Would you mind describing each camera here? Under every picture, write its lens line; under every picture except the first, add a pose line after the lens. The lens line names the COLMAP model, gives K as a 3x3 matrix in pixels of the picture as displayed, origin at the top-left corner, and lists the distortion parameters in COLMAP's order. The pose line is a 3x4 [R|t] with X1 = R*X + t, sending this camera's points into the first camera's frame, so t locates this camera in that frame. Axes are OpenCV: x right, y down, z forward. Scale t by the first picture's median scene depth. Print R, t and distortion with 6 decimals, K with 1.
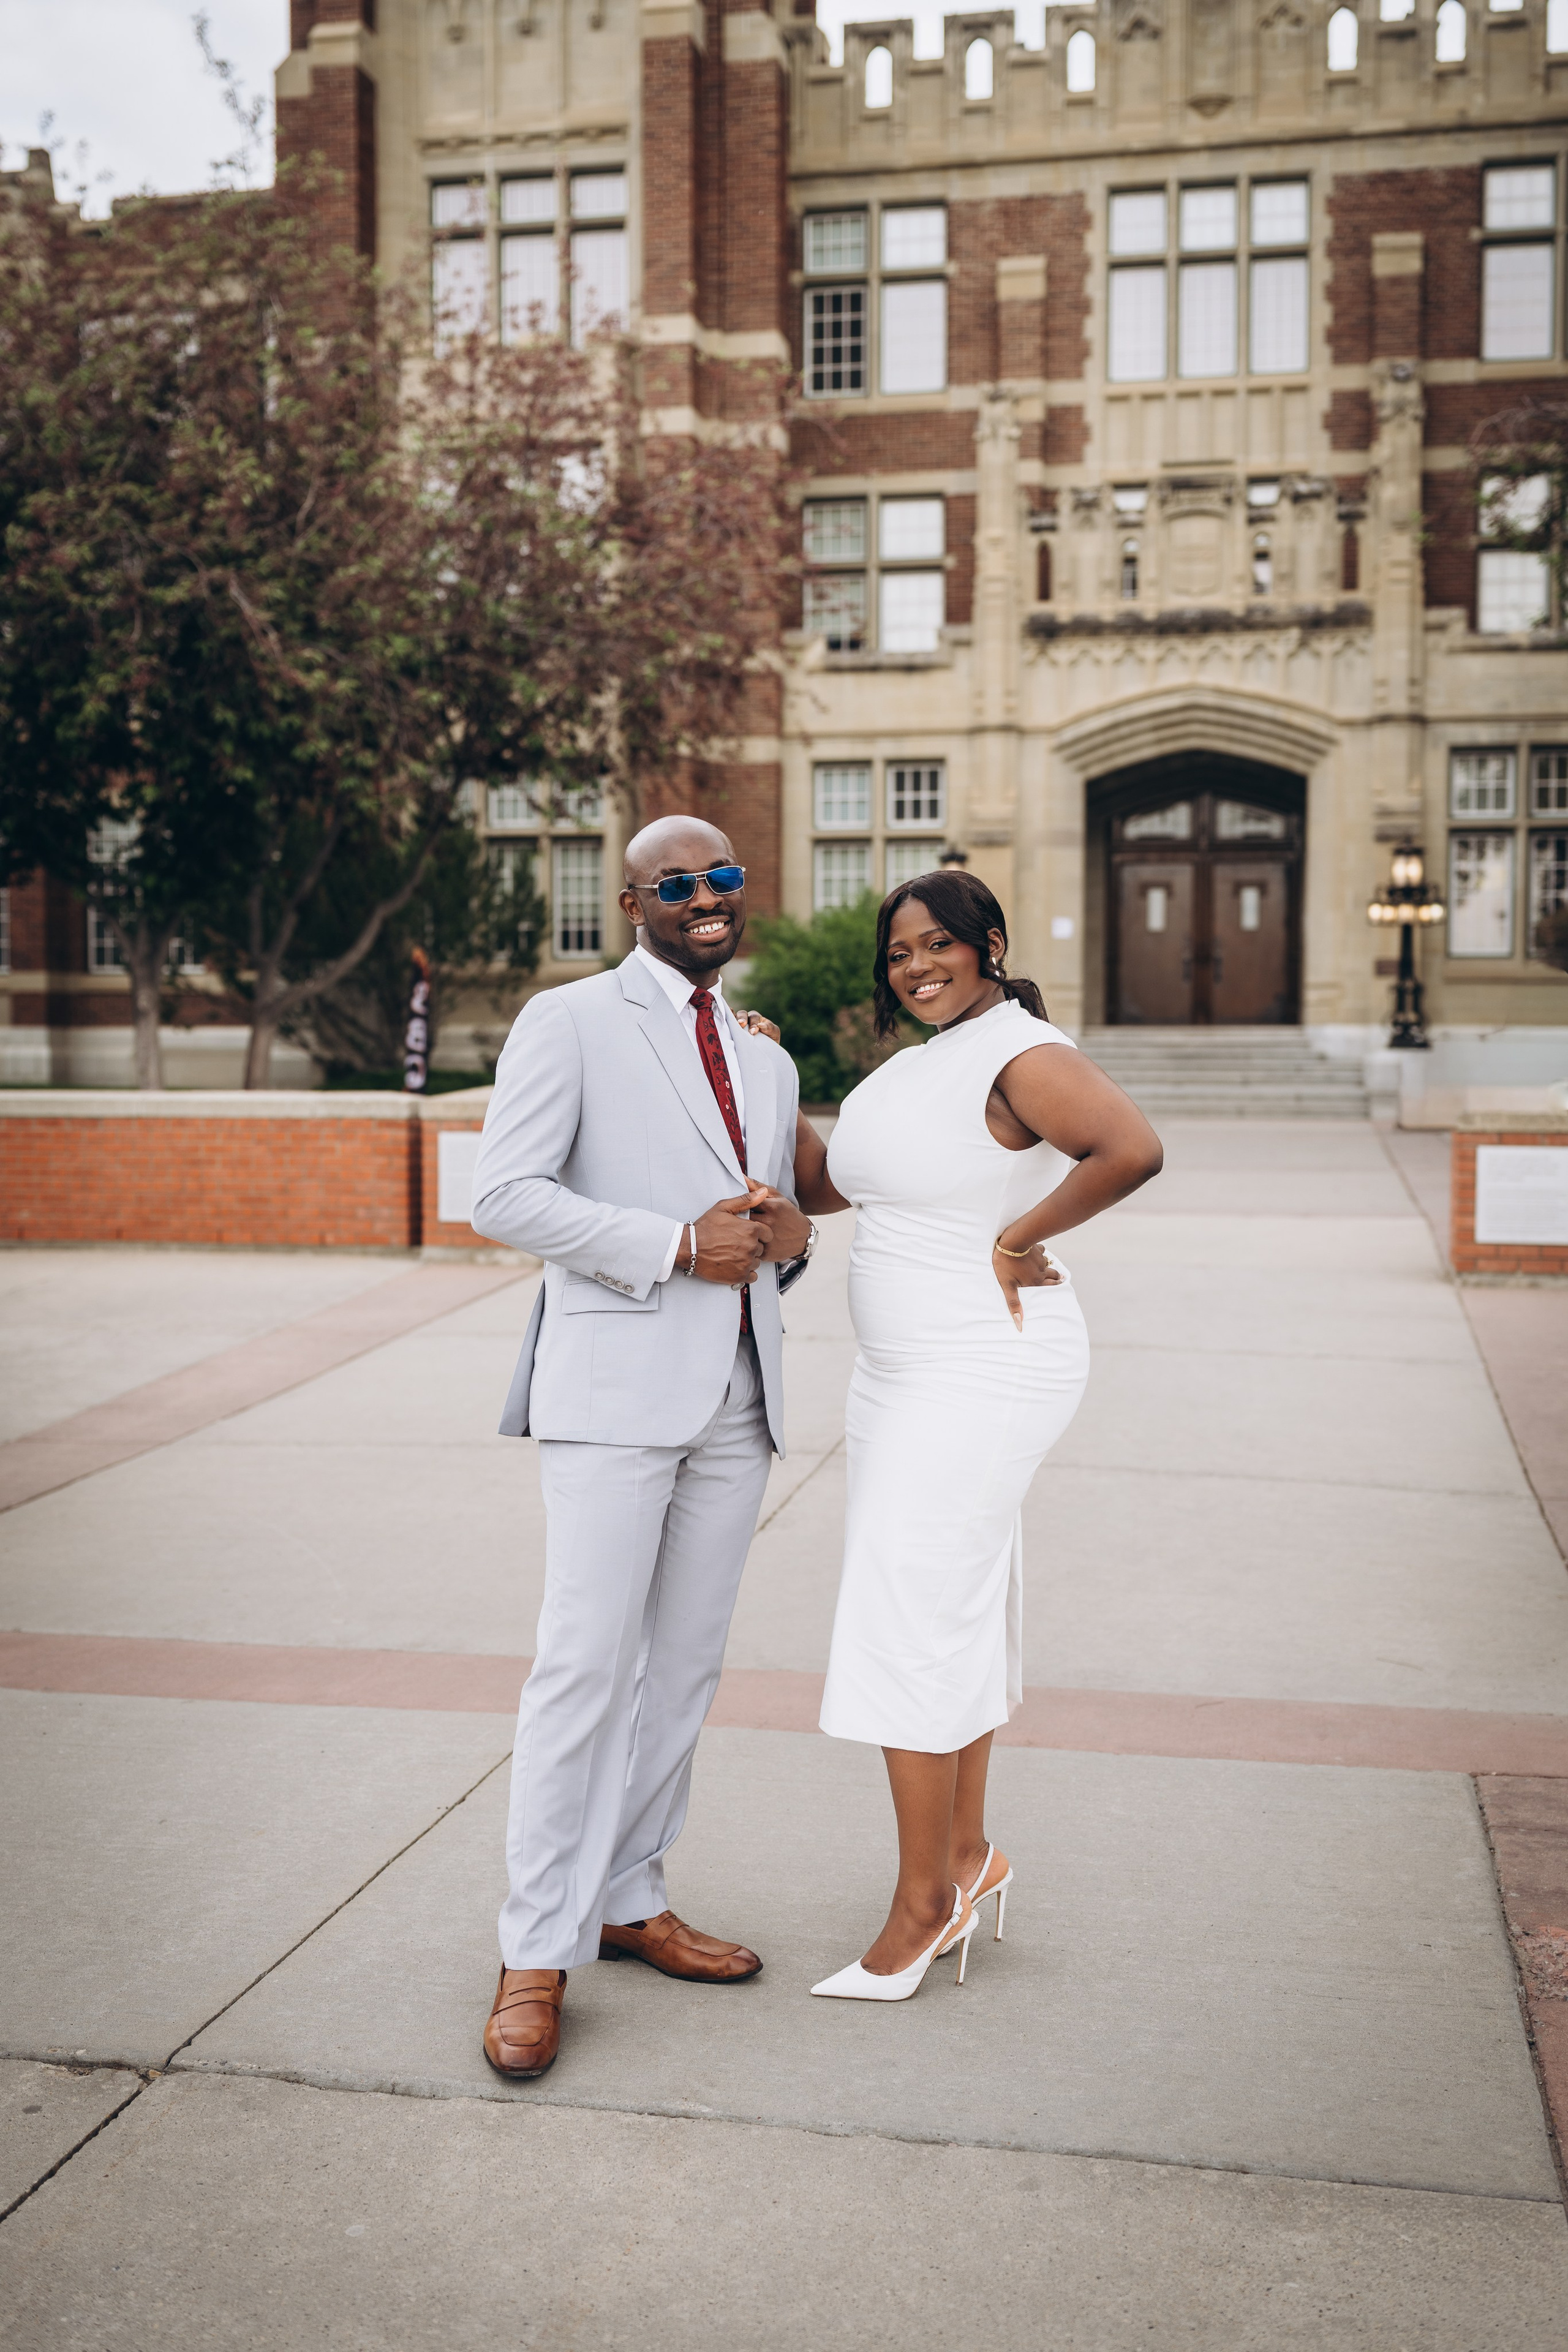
lens RADIAL K [[2513.8, 0, 784.0], [0, 2513.8, 1176.0], [0, 0, 1]] dist [0.002315, -0.019052]
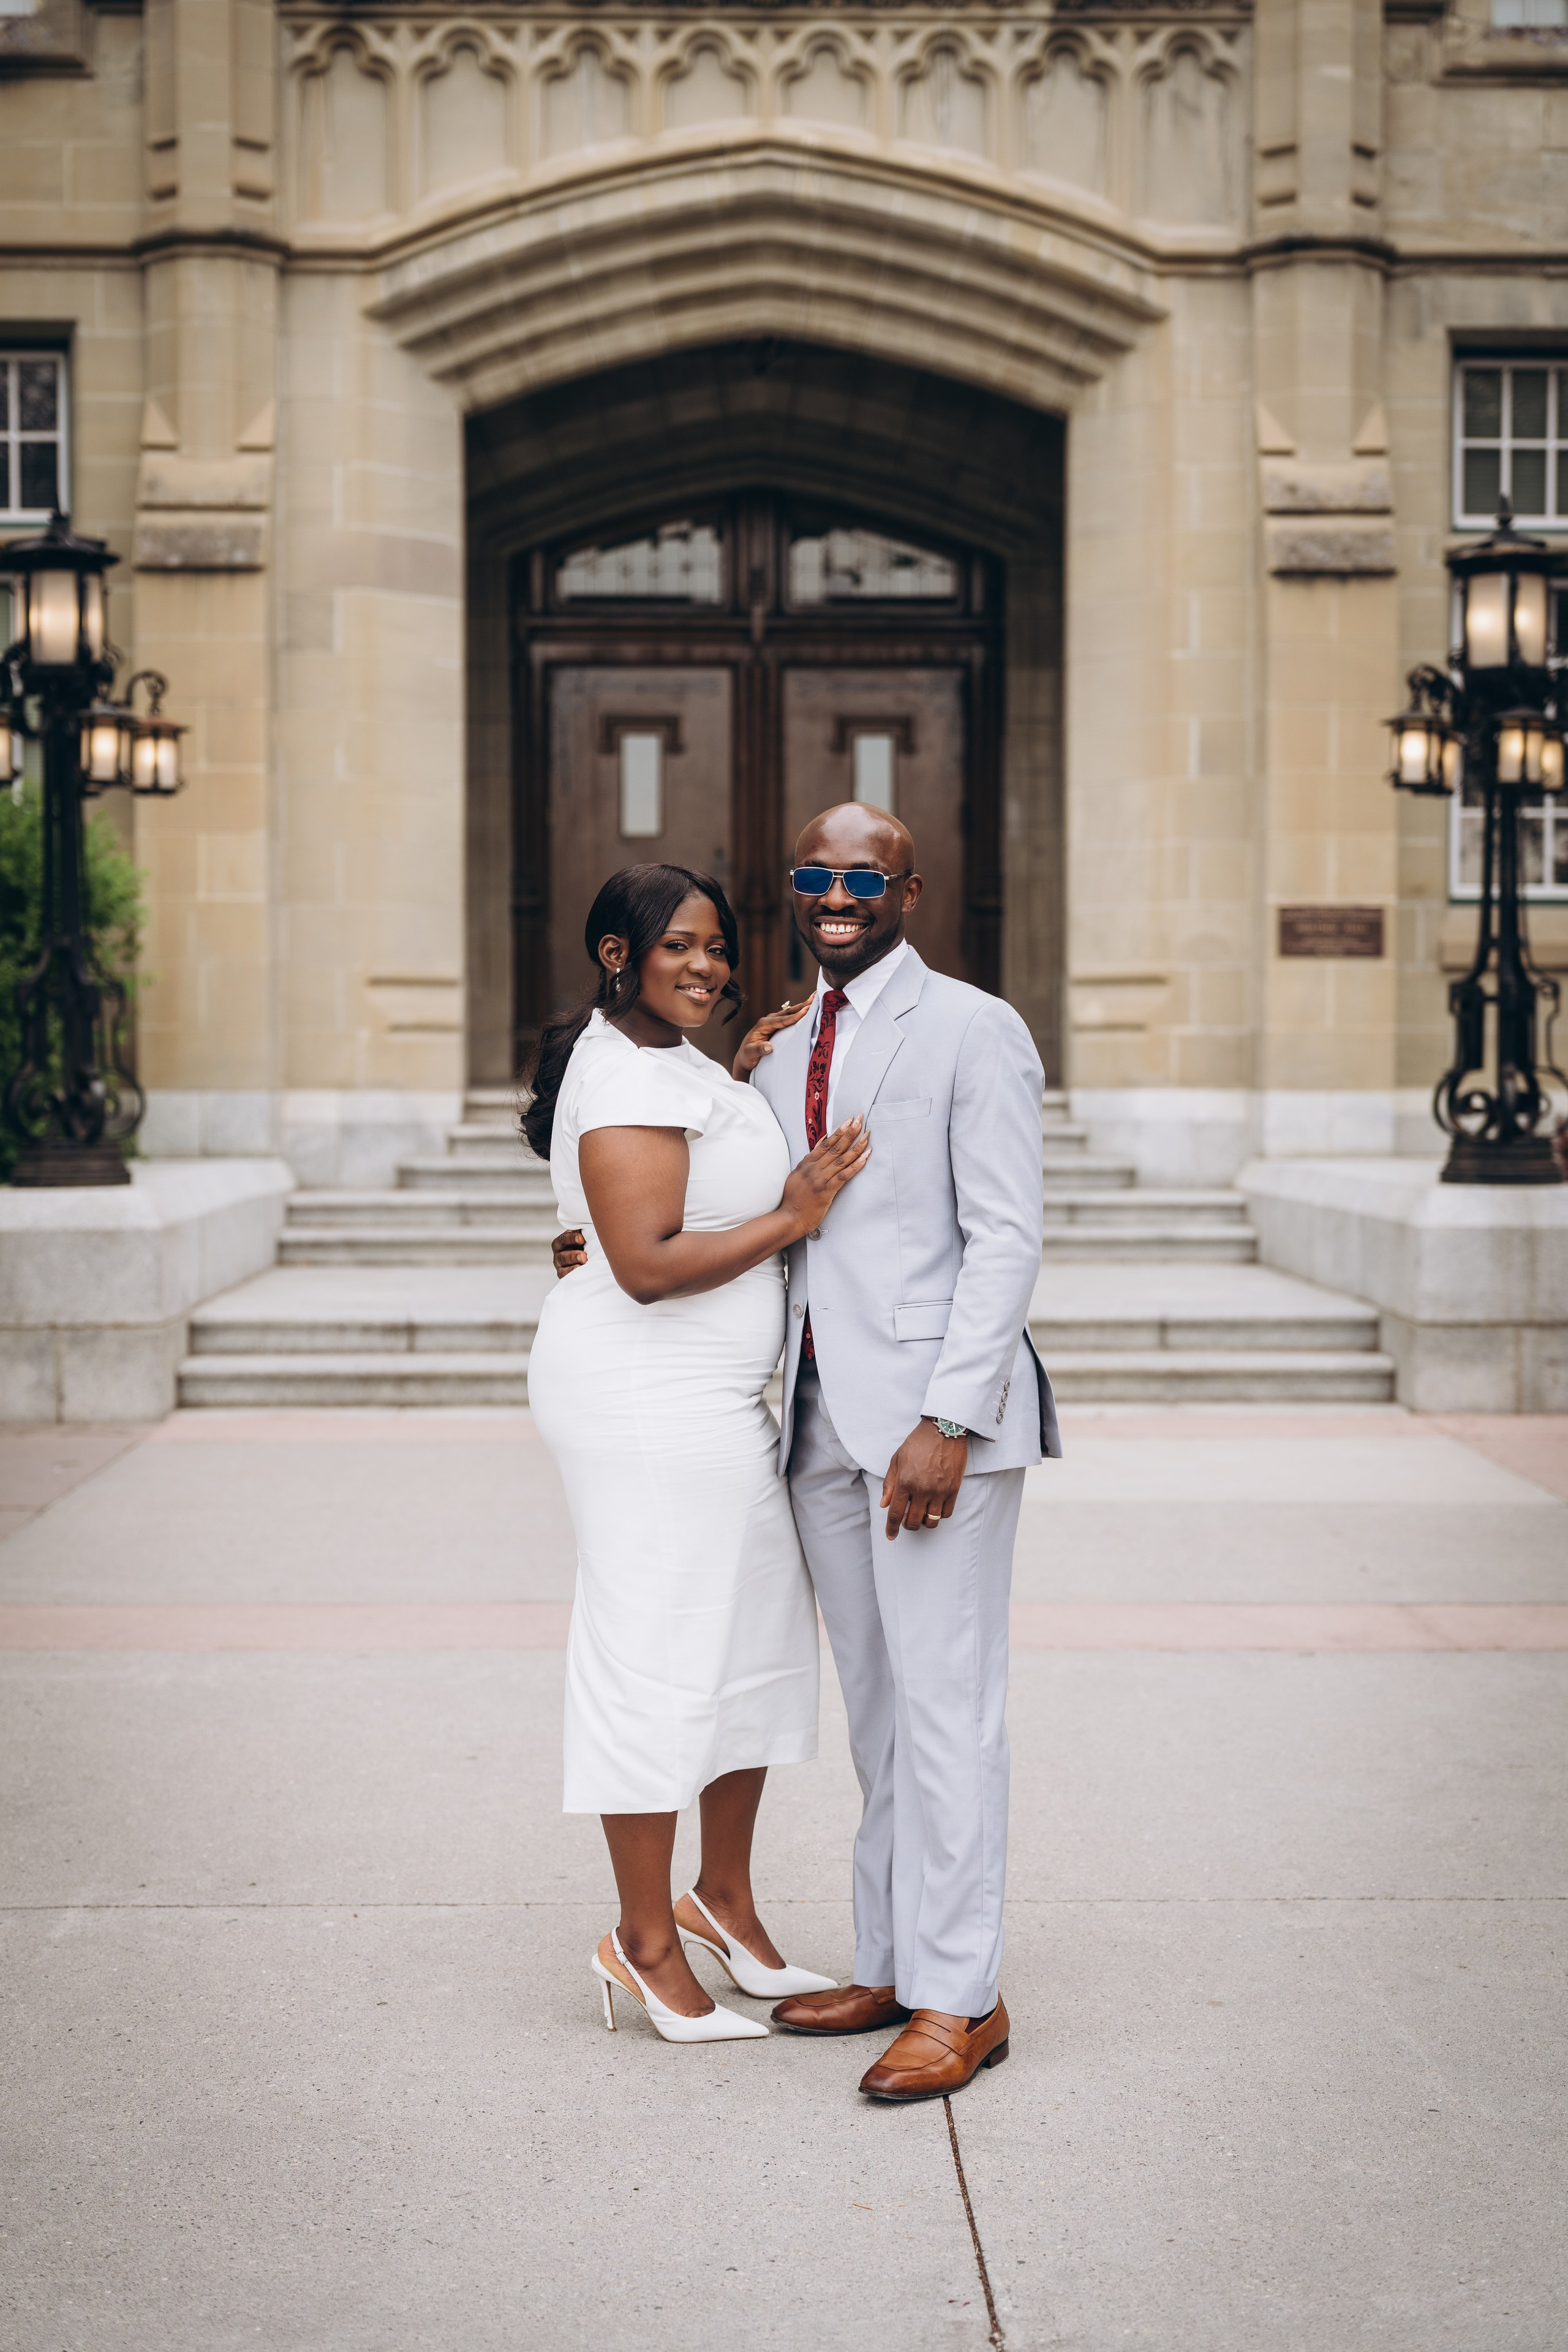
lens RADIAL K [[3403.0, 0, 784.0], [0, 3403.0, 1176.0], [0, 0, 1]] dist [0.020266, -0.065832]
pose [[0.972925, -0.009288, 0.230934, 0.051394], [0.013255, 0.999790, -0.015635, -0.040051], [-0.230740, 0.018273, 0.972844, 0.528690]]
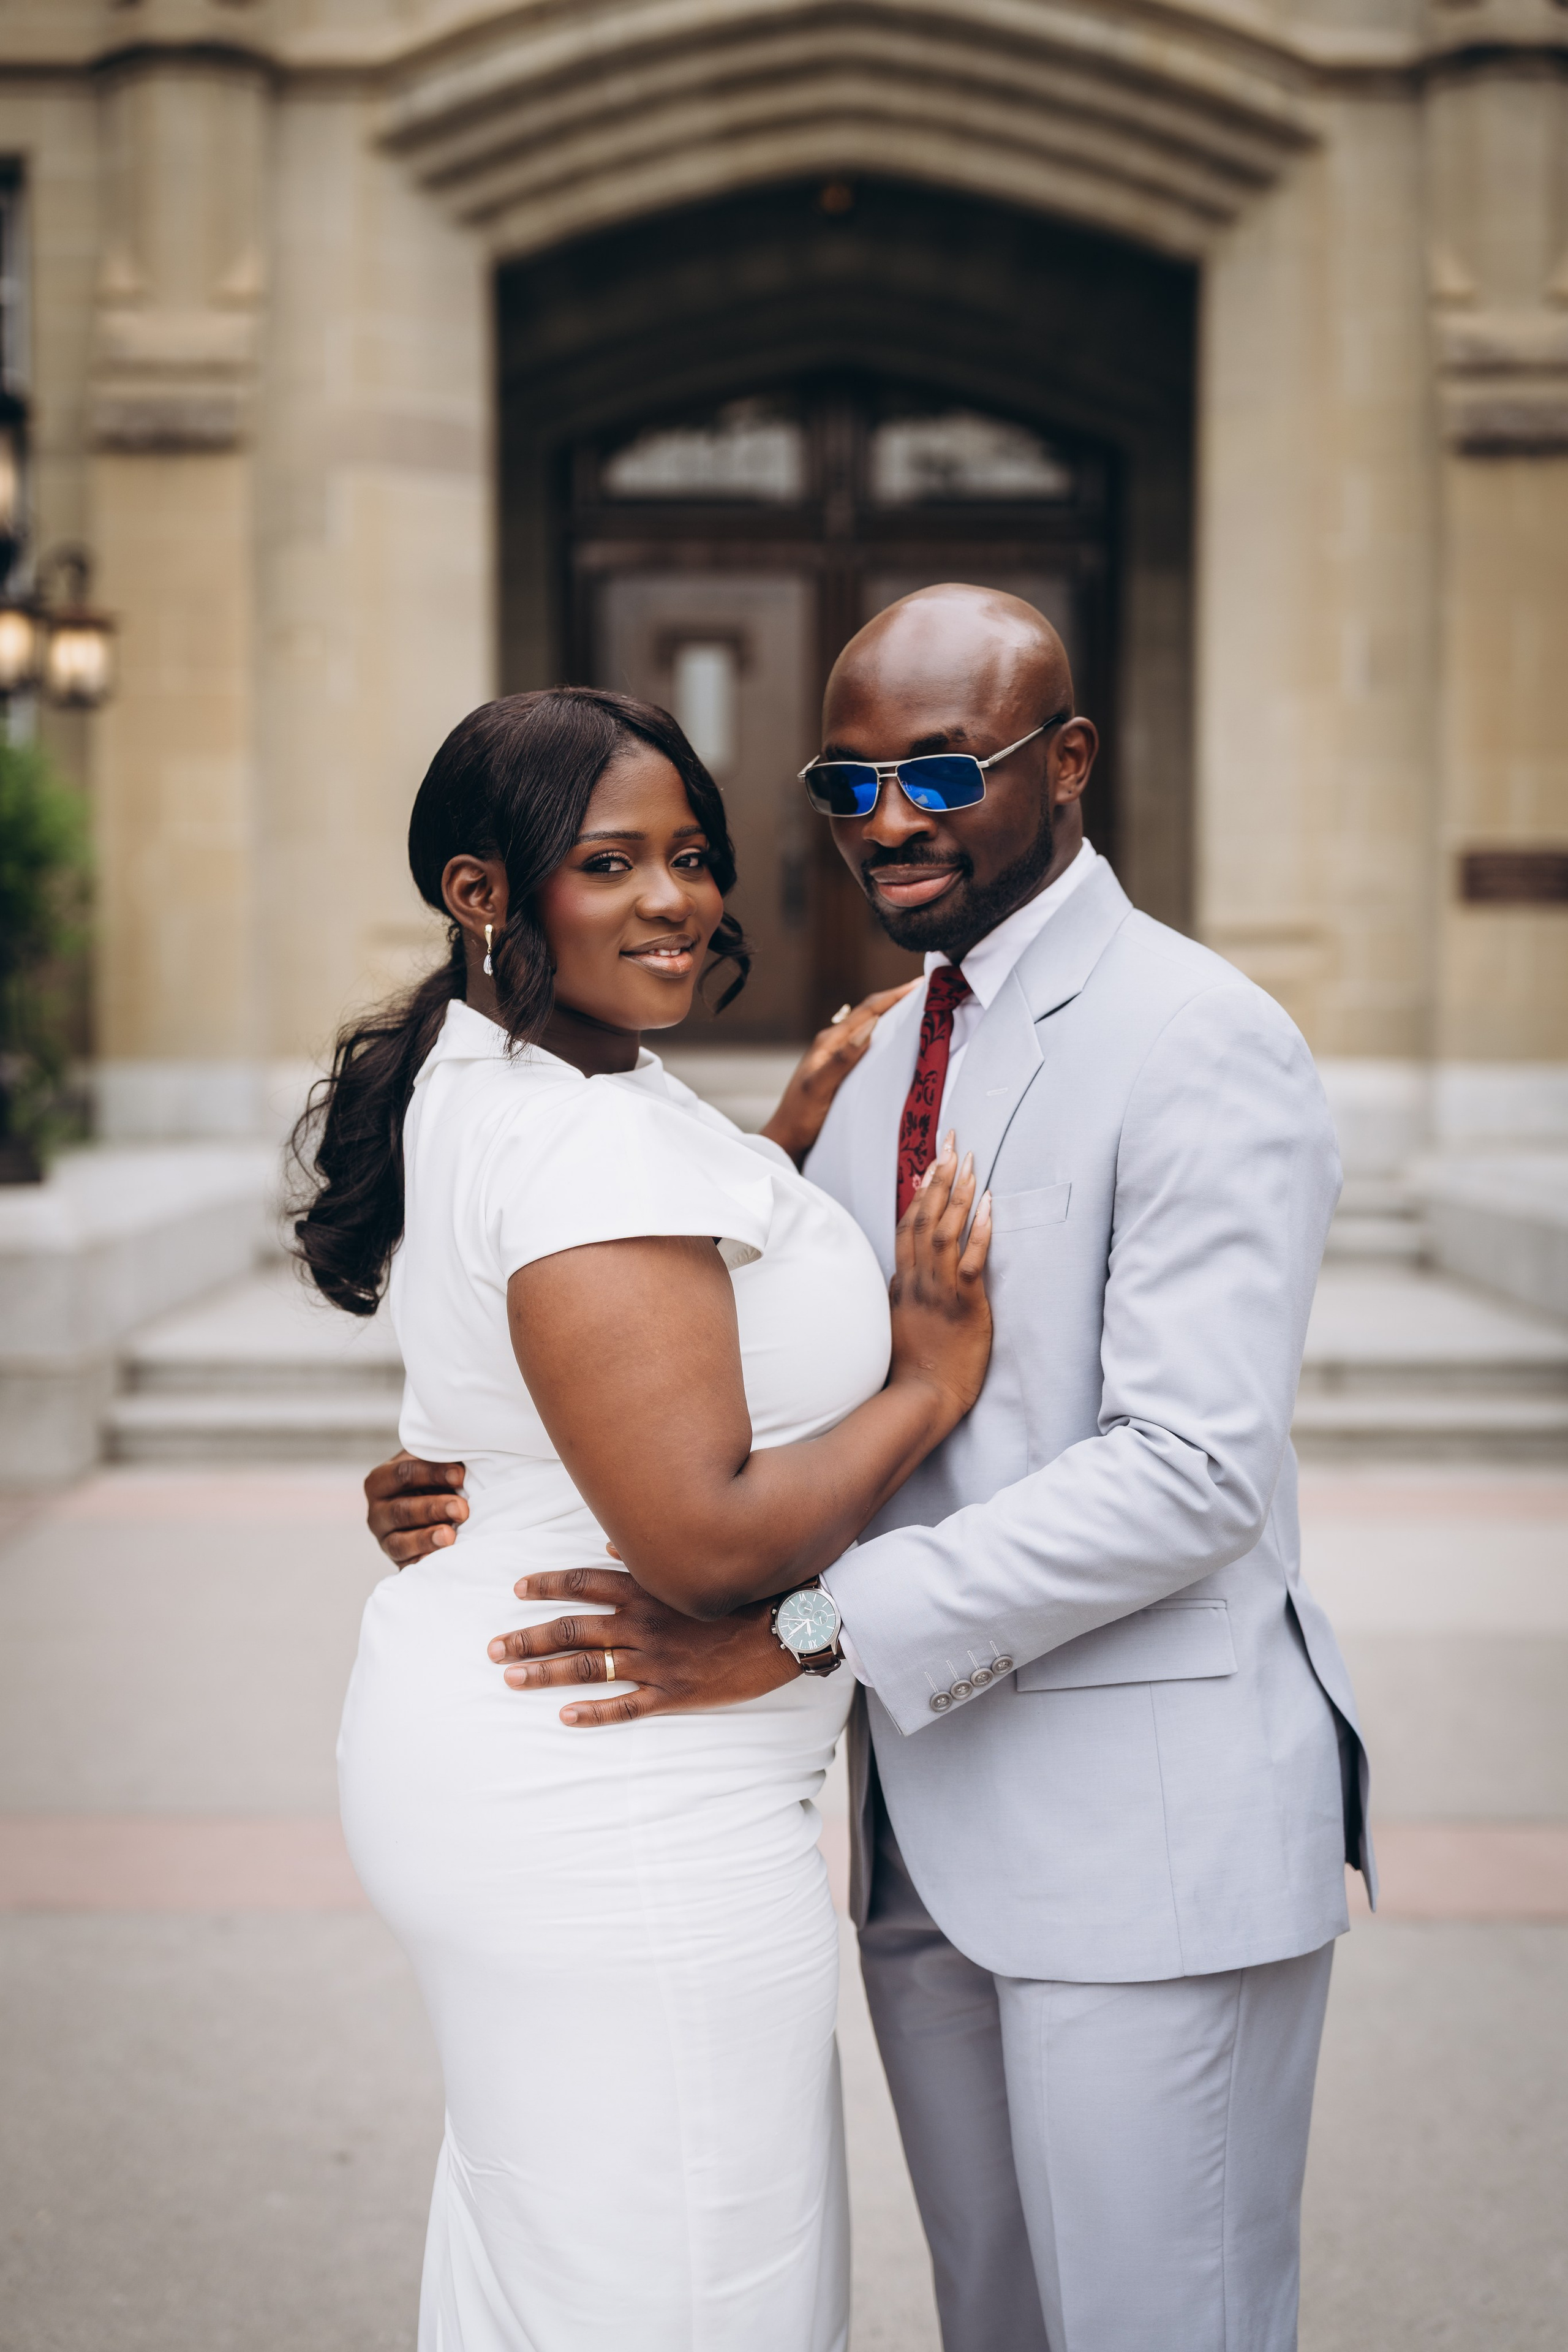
lens RADIAL K [[3345.2, 0, 847.2], [0, 3345.2, 1180.1], [0, 0, 1]] dist [0.010119, 0.008073]
pose [[0.974815, -0.013693, 0.222594, 0.071459], [0.013930, 0.999903, 0.000503, -0.046302], [-0.222579, 0.002610, 0.974911, 0.609500]]
